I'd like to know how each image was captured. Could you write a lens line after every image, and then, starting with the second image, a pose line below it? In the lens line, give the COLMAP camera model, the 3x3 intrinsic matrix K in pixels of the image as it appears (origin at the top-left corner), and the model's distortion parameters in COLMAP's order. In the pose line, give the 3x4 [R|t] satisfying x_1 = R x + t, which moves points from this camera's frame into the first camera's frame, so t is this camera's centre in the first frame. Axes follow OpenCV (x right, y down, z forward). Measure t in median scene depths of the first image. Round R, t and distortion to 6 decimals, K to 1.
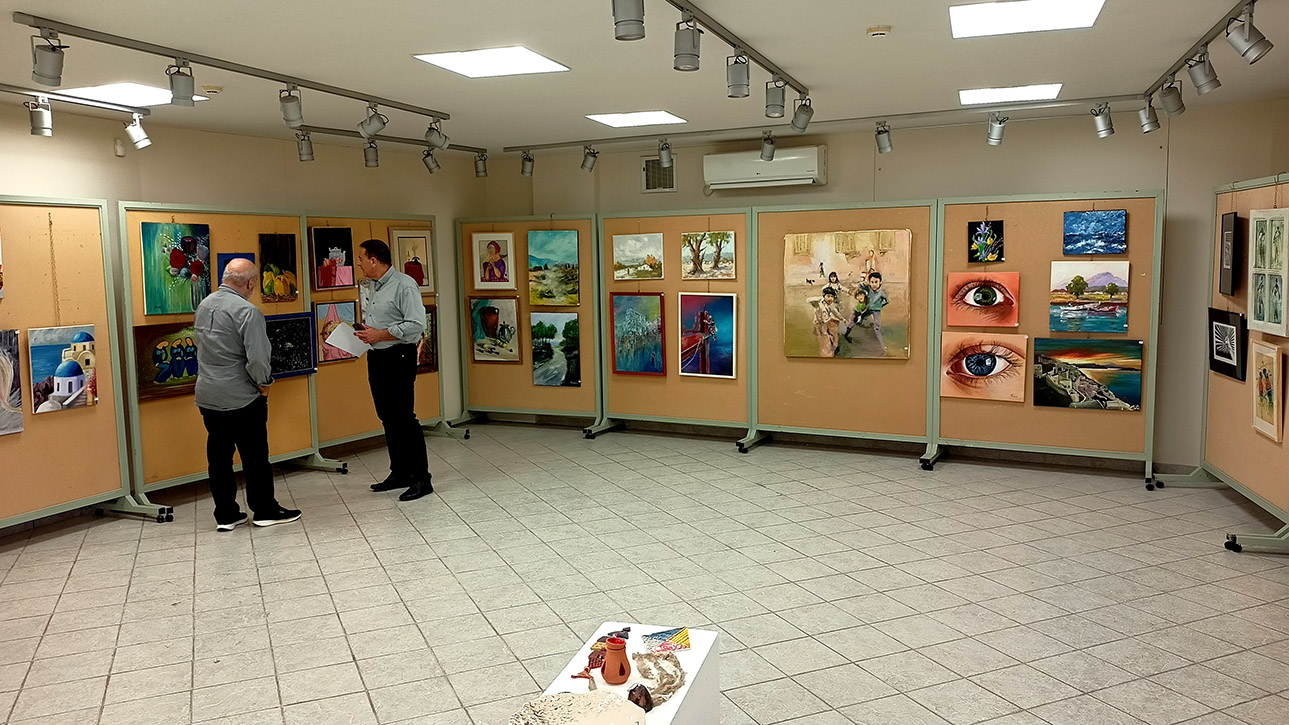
lens RADIAL K [[967.1, 0, 648.3], [0, 967.1, 360.5], [0, 0, 1]] dist [0.069595, -0.094390]
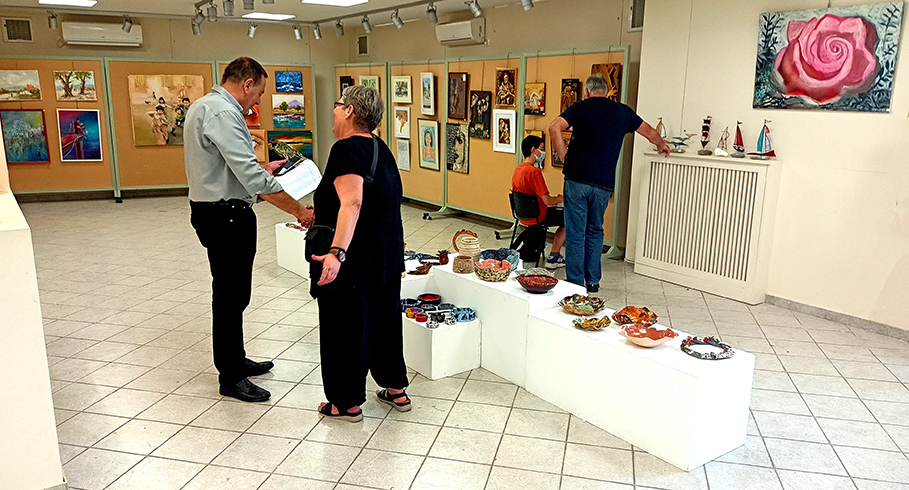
lens RADIAL K [[703.0, 0, 447.4], [0, 703.0, 265.1], [0, 0, 1]] dist [0.050794, -0.064264]
pose [[0.617448, -0.166040, 0.768888, -0.582577], [0.064986, 0.984894, 0.160500, 0.042739], [-0.783923, -0.049134, 0.618911, -0.278412]]
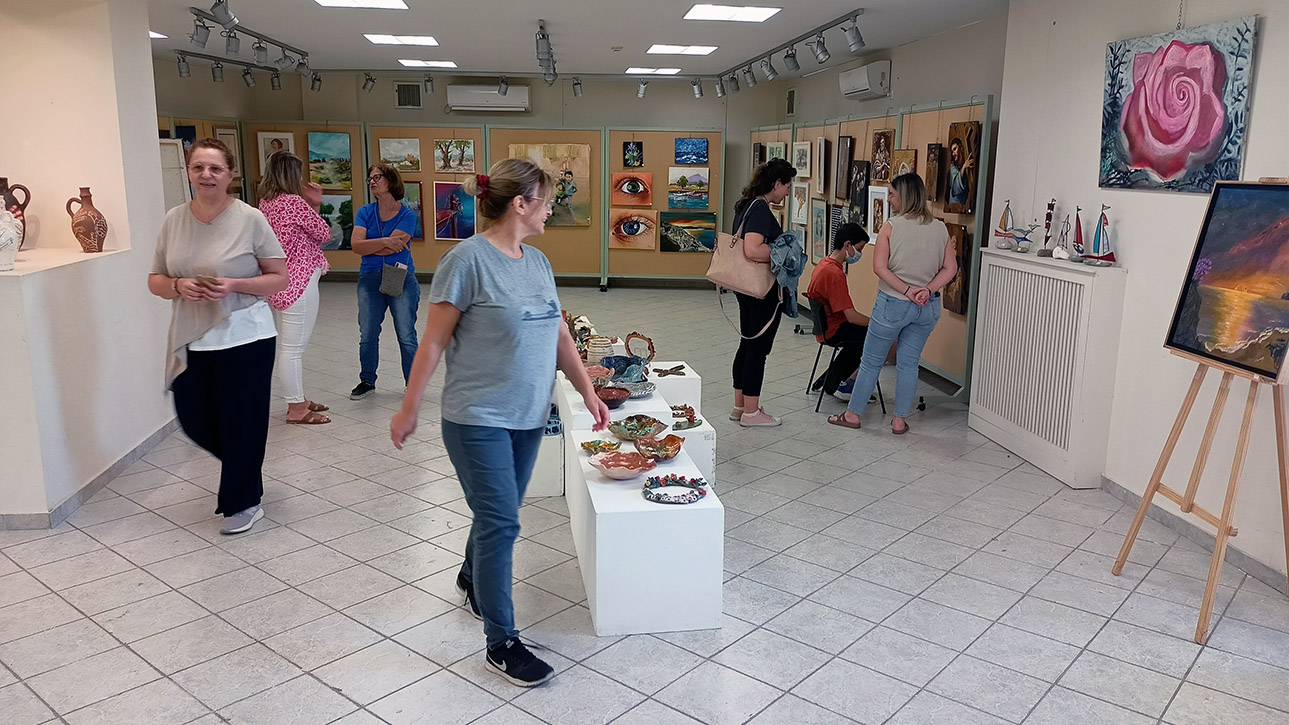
lens RADIAL K [[967.1, 0, 652.6], [0, 967.1, 375.4], [0, 0, 1]] dist [0.069595, -0.094390]
pose [[0.902358, -0.065455, 0.425988, -0.354377], [0.018493, 0.993370, 0.113463, 0.067295], [-0.430590, -0.094507, 0.897586, -0.543253]]
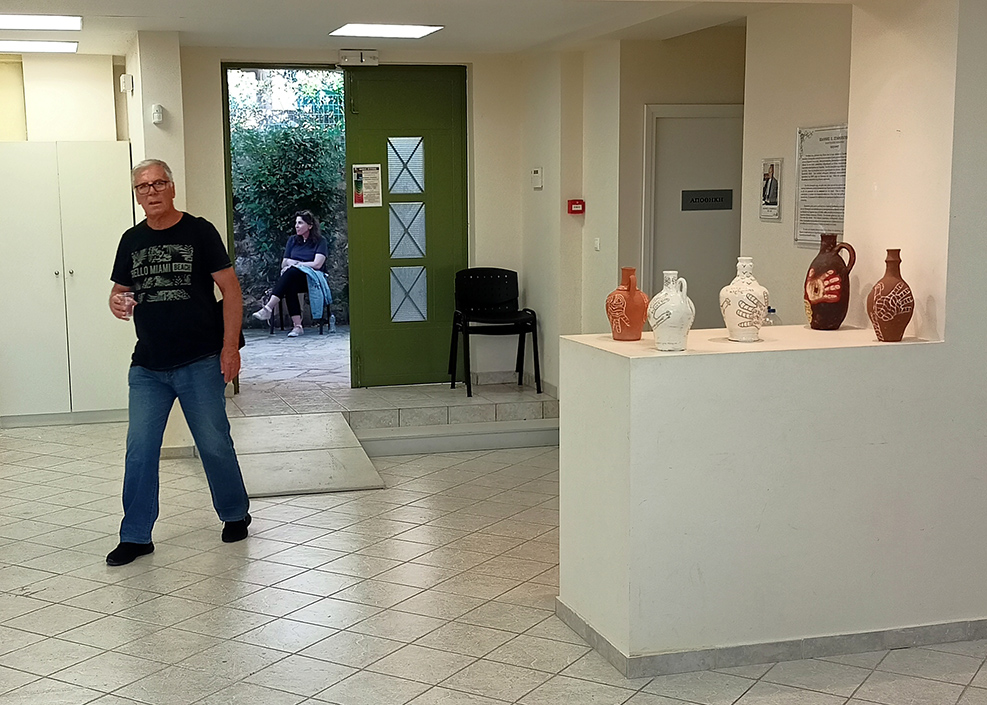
lens RADIAL K [[1344.6, 0, 459.3], [0, 1344.6, 377.9], [0, 0, 1]] dist [0.171175, 0.000000]
pose [[0.572620, 0.125549, -0.810150, 0.012926], [-0.089339, 0.991875, 0.090565, 0.028501], [0.814938, 0.020519, 0.579184, -0.309578]]
